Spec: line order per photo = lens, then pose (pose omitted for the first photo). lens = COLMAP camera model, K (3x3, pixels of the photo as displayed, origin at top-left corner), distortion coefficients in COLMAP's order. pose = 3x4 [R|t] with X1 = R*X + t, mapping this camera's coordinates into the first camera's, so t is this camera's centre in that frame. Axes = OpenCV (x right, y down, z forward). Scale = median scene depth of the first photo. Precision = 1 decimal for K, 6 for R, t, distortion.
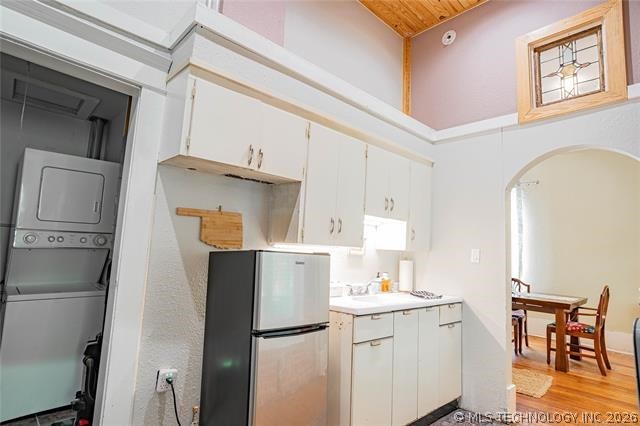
lens RADIAL K [[351.7, 0, 320.0], [0, 351.7, 213.0], [0, 0, 1]] dist [-0.053463, 0.038456]
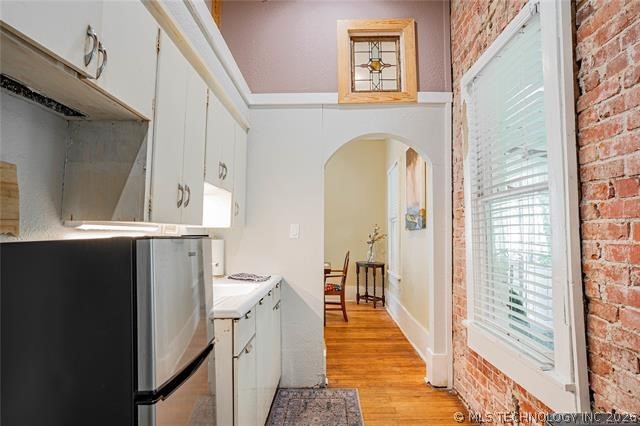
lens RADIAL K [[351.7, 0, 320.0], [0, 351.7, 213.0], [0, 0, 1]] dist [-0.053463, 0.038456]
pose [[0.704709, -0.000836, 0.709496, -0.227493], [-0.049461, 0.997508, 0.050303, 0.020858], [-0.707771, -0.070542, 0.702911, 0.295910]]
